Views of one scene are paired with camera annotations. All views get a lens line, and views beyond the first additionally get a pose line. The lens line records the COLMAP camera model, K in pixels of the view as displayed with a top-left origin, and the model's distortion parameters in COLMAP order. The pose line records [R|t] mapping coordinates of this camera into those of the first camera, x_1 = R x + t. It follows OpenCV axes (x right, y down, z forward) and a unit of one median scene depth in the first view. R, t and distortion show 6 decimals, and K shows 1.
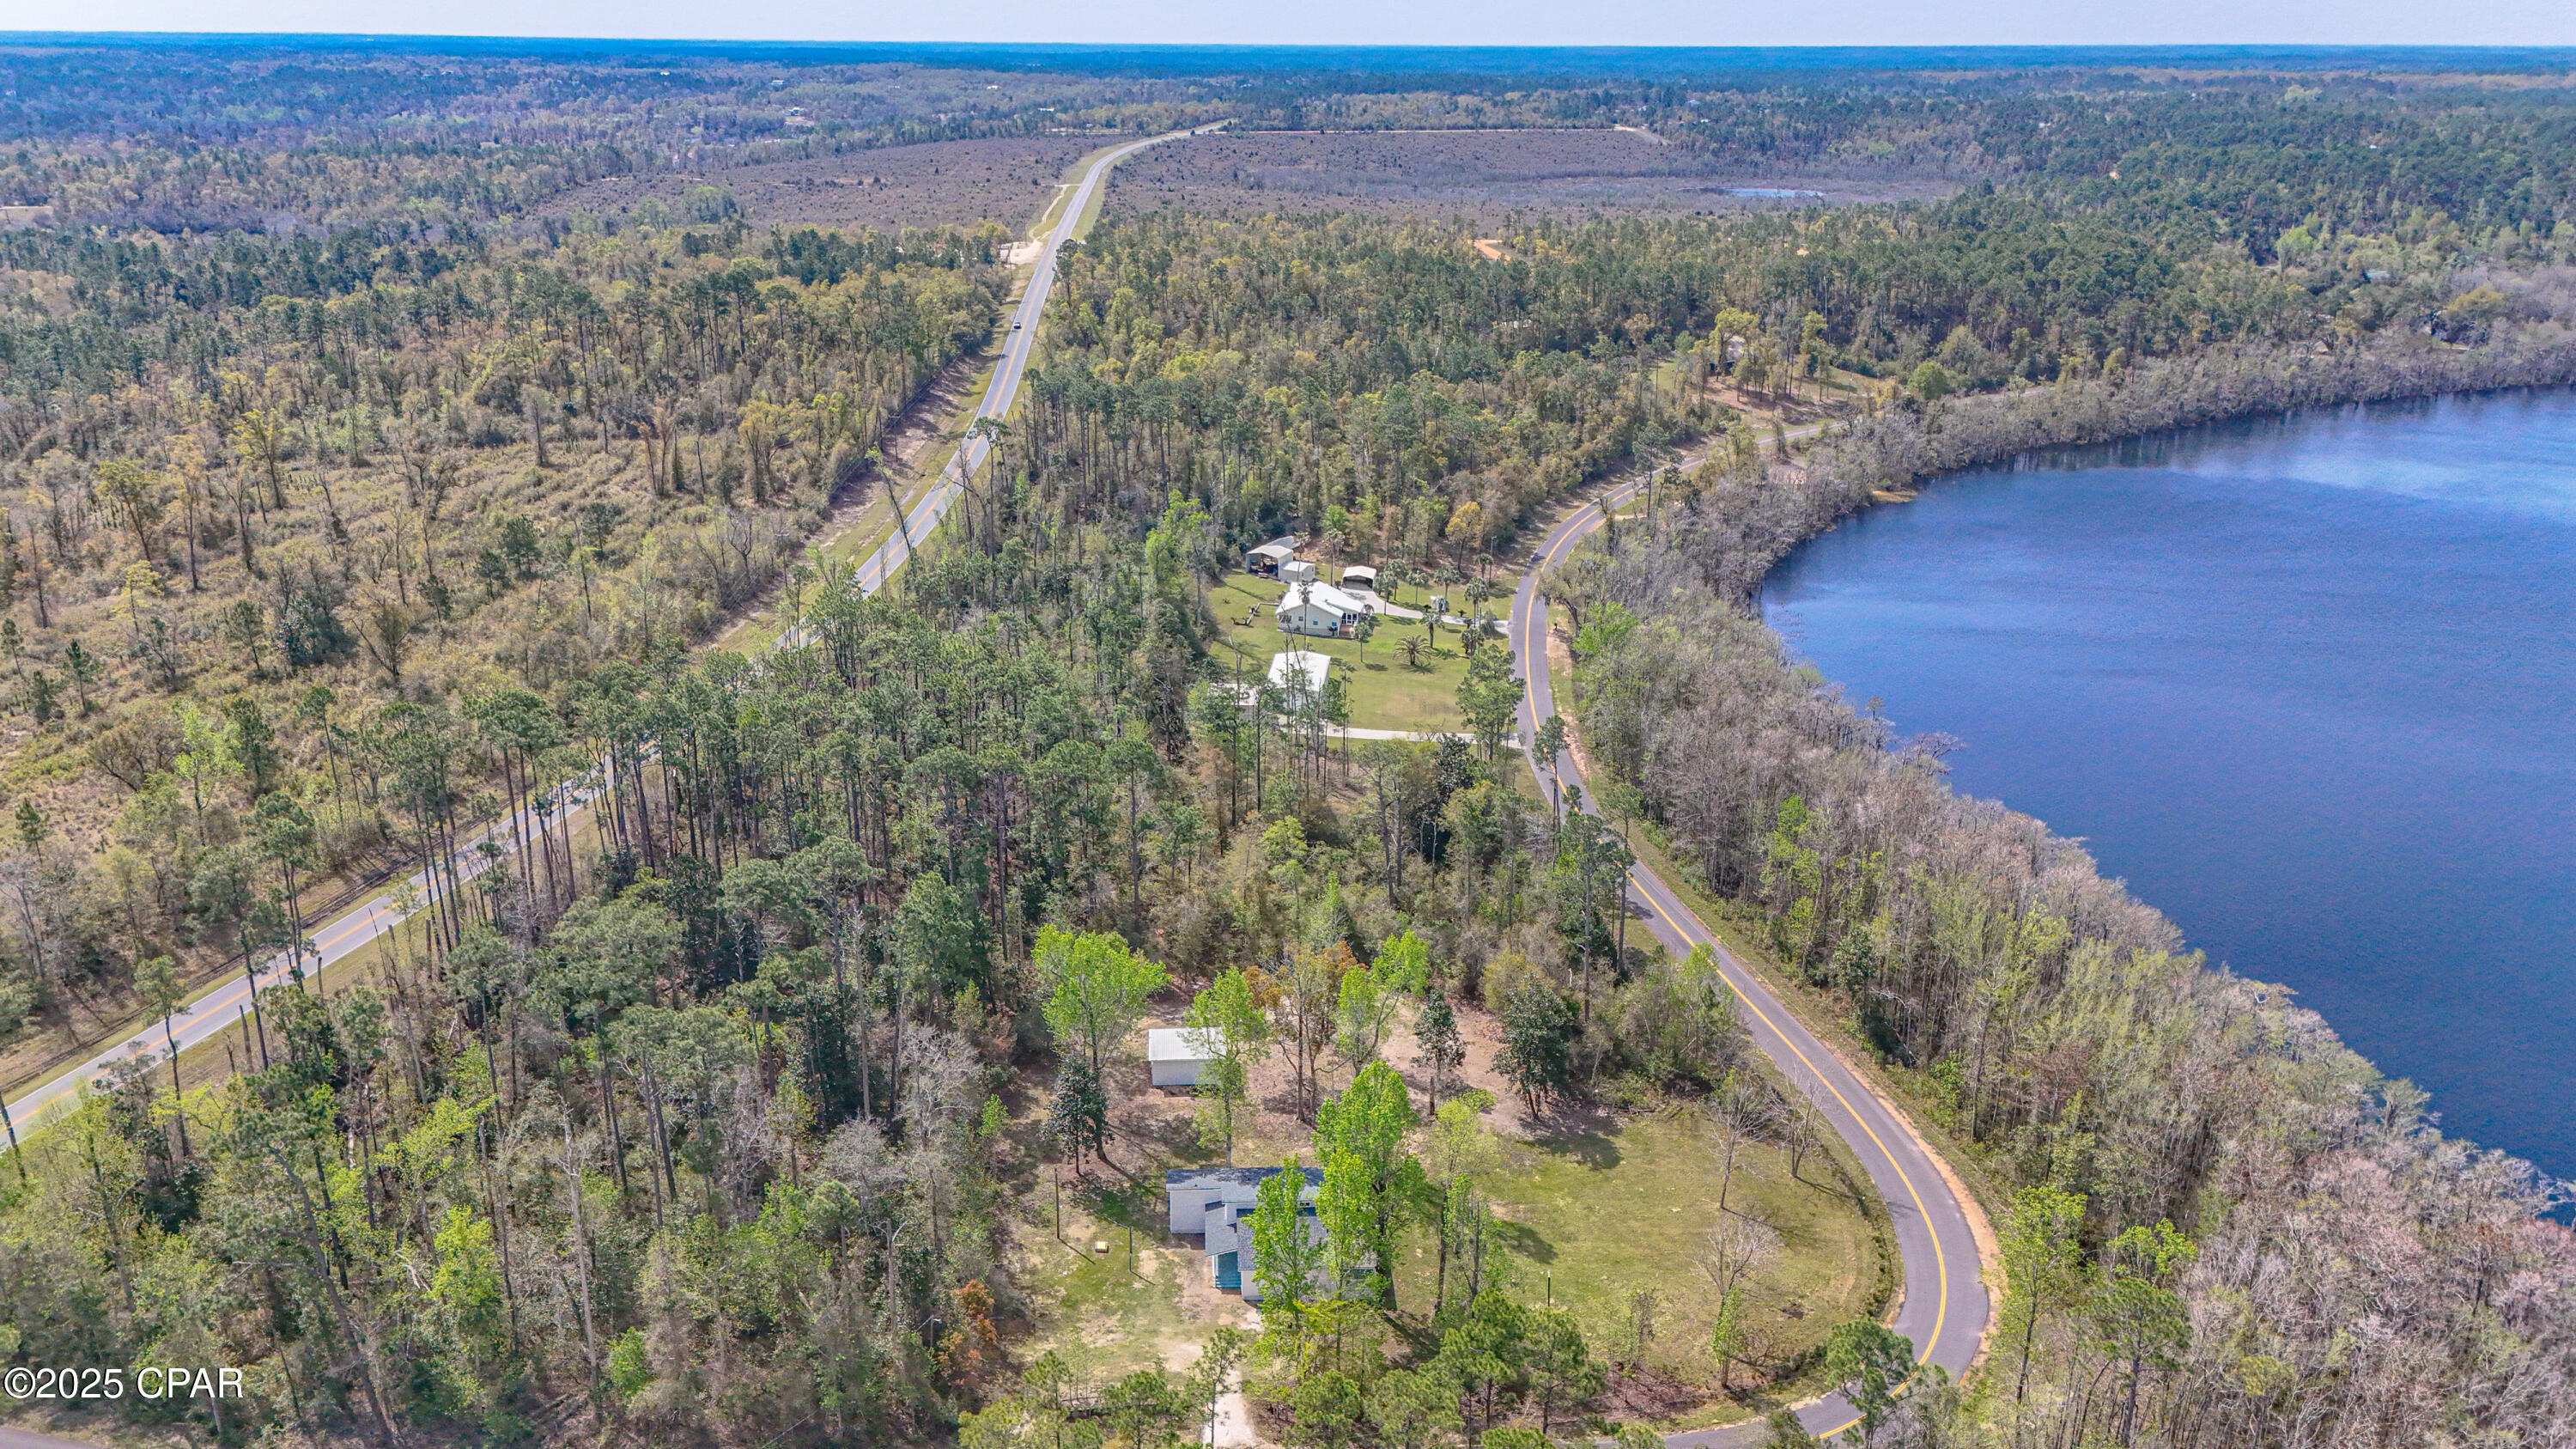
lens RADIAL K [[1852.0, 0, 1284.2], [0, 1852.0, 717.9], [0, 0, 1]] dist [0.061603, -0.060059]
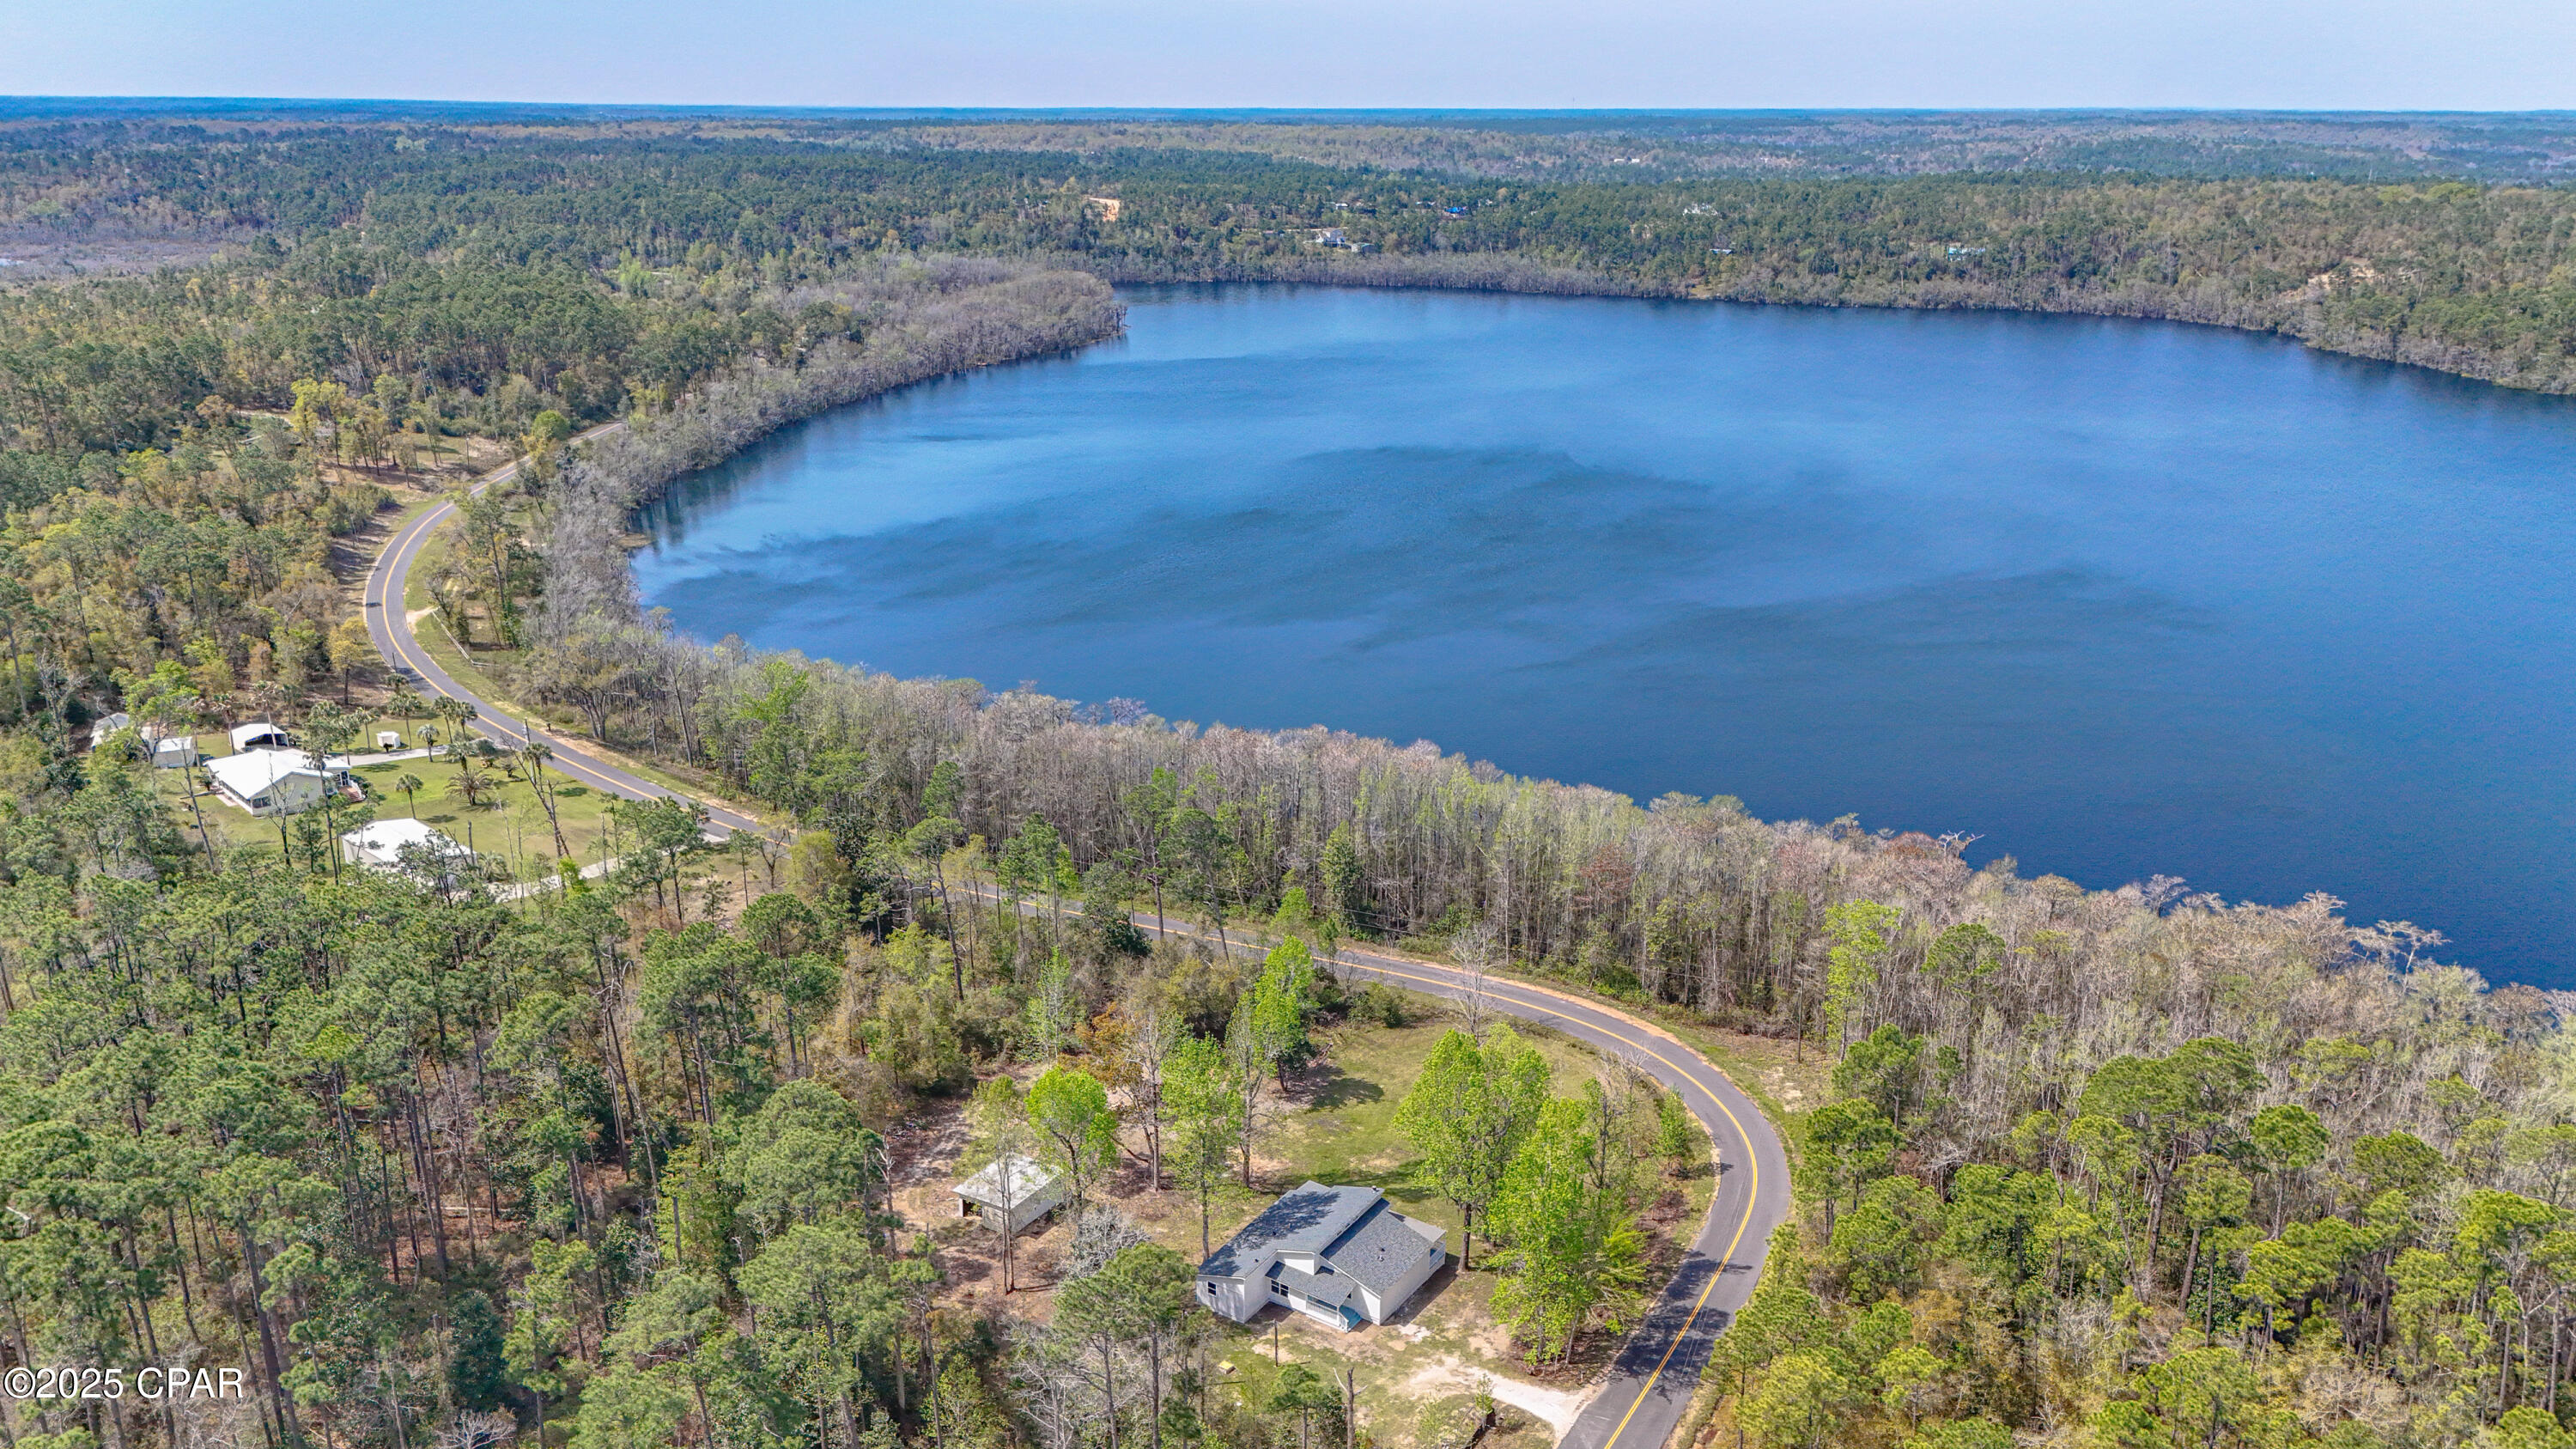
lens RADIAL K [[1852.0, 0, 1284.2], [0, 1852.0, 717.9], [0, 0, 1]] dist [0.061603, -0.060059]
pose [[0.594495, -0.250945, 0.763939, -0.214035], [0.270366, 0.957123, 0.104005, -0.033726], [-0.757283, 0.144713, 0.636852, 0.105081]]
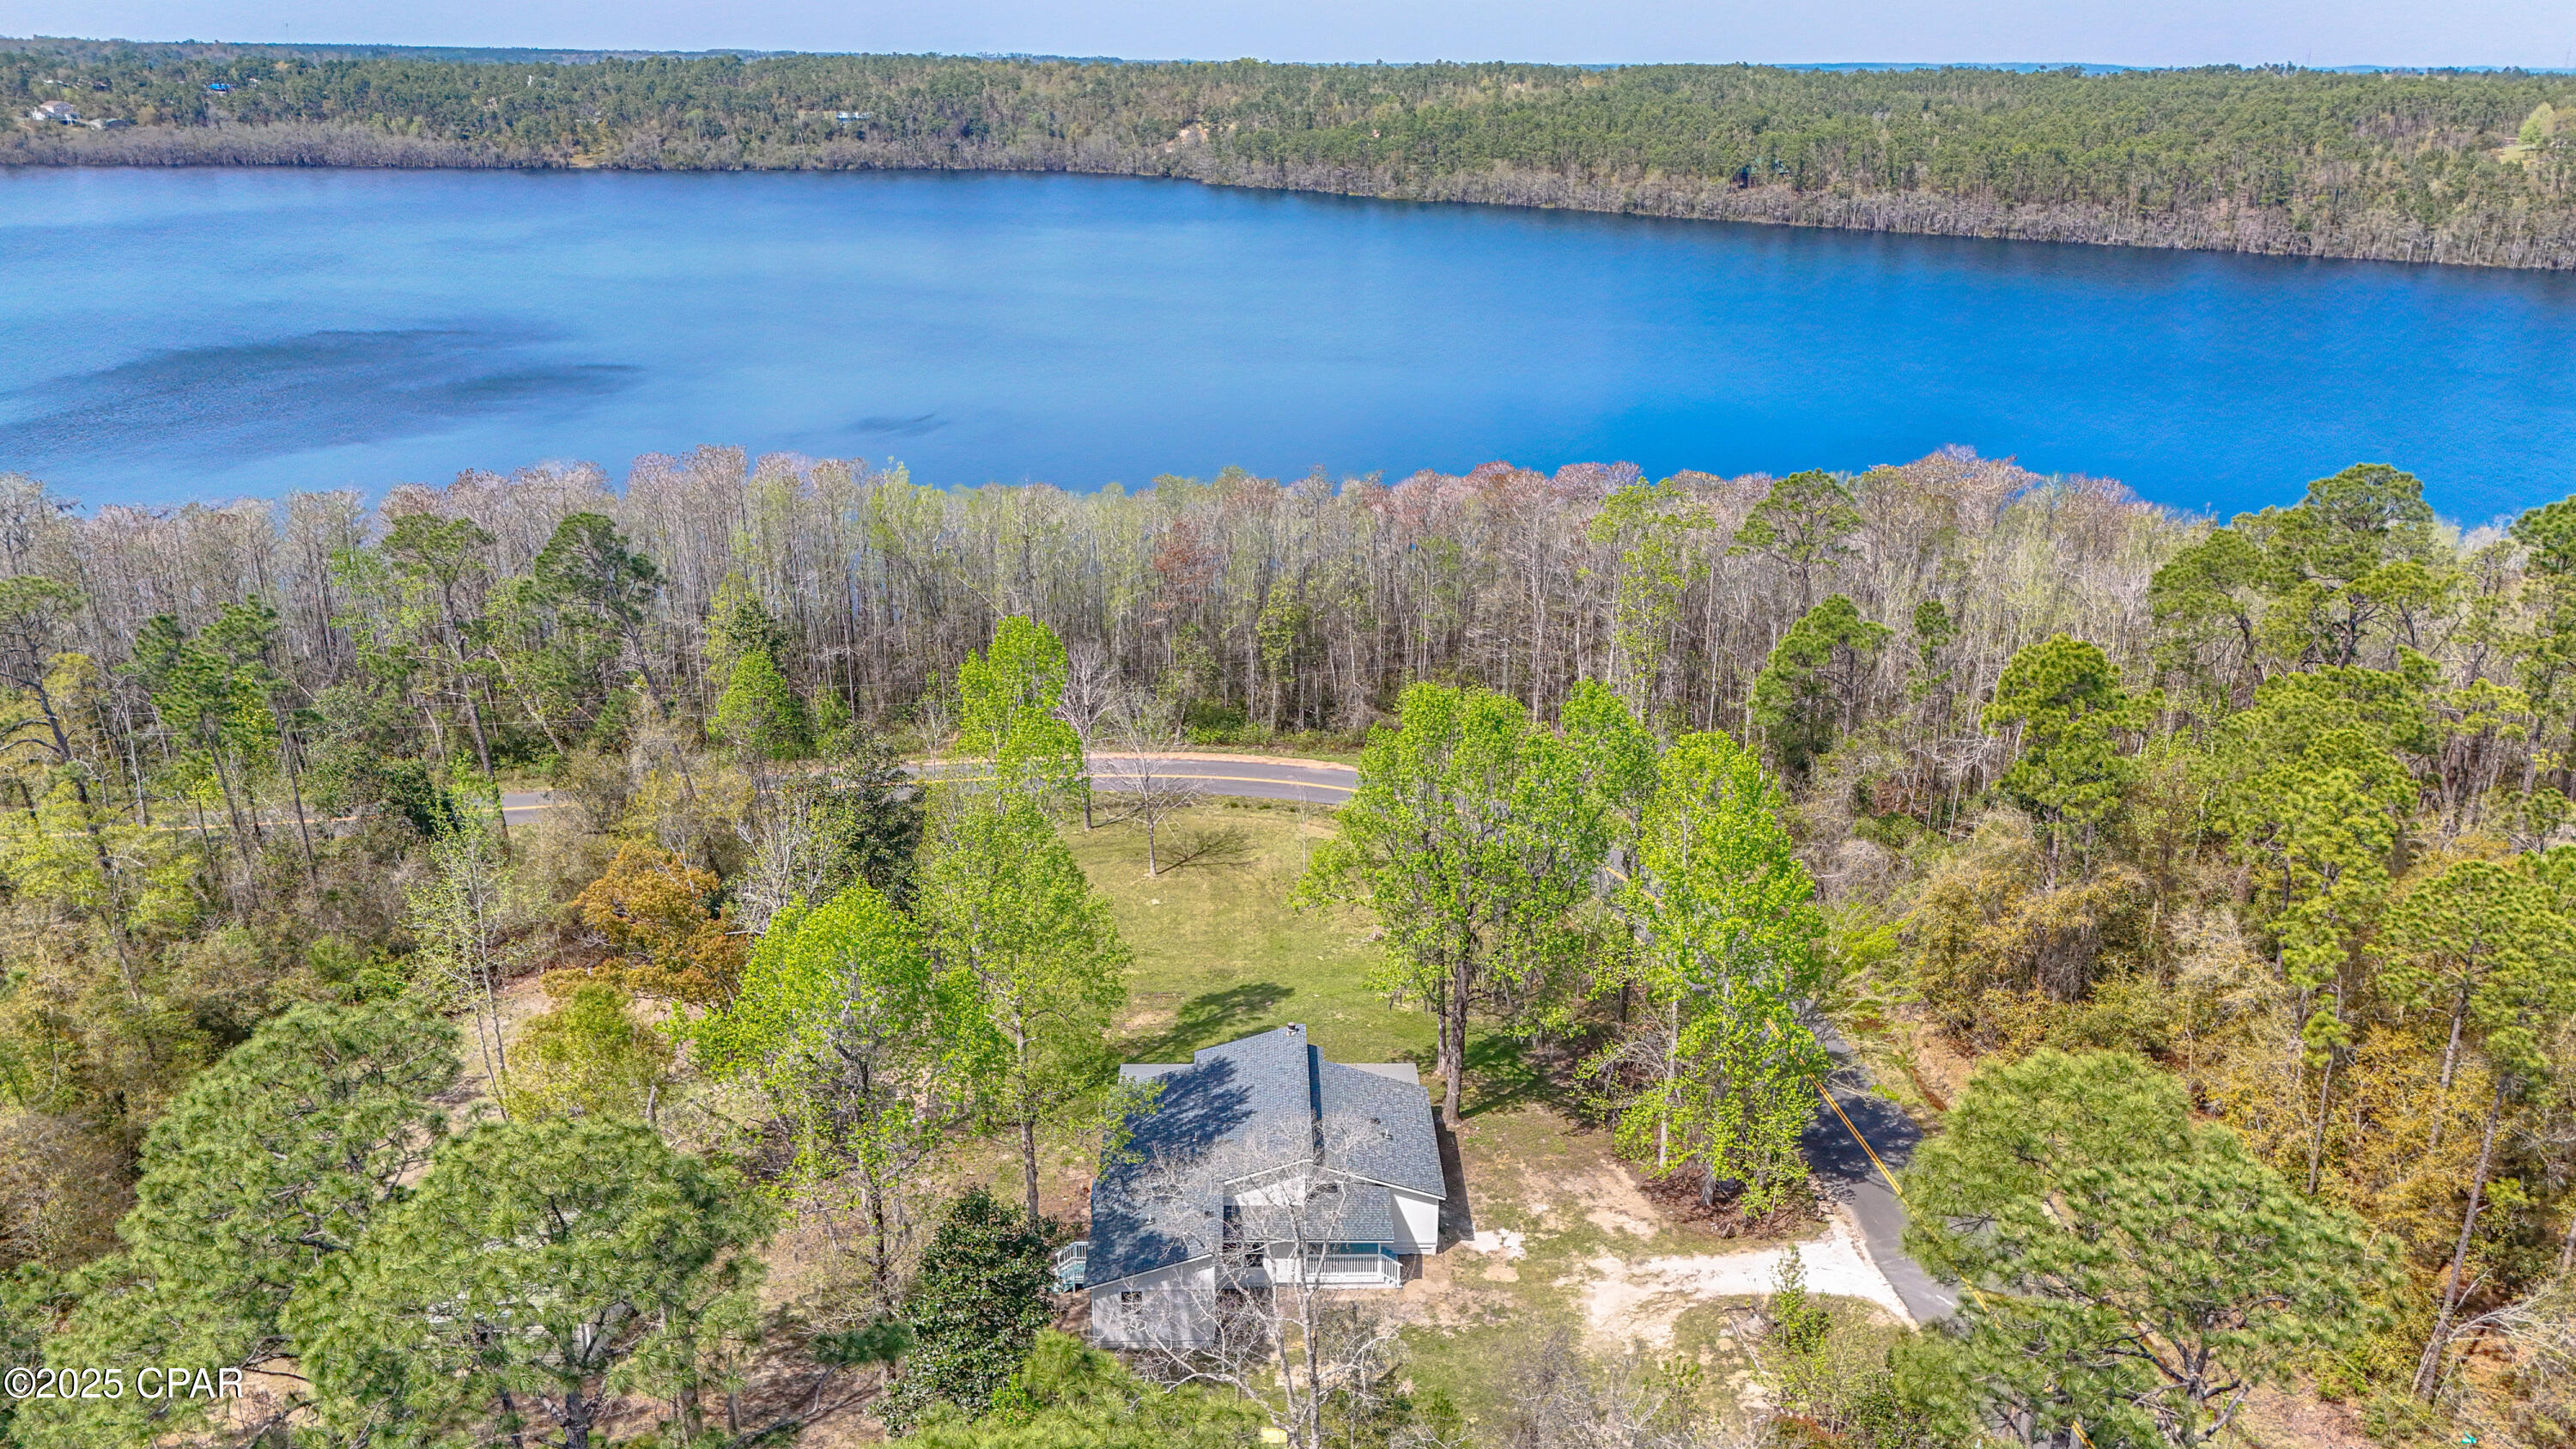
lens RADIAL K [[1868.3, 0, 1288.0], [0, 1868.3, 724.5], [0, 0, 1]] dist [0.061127, -0.052705]
pose [[0.029857, -0.338091, 0.940640, -0.136129], [0.329124, 0.891907, 0.310128, 0.001577], [-0.943815, 0.300328, 0.137903, 0.270371]]
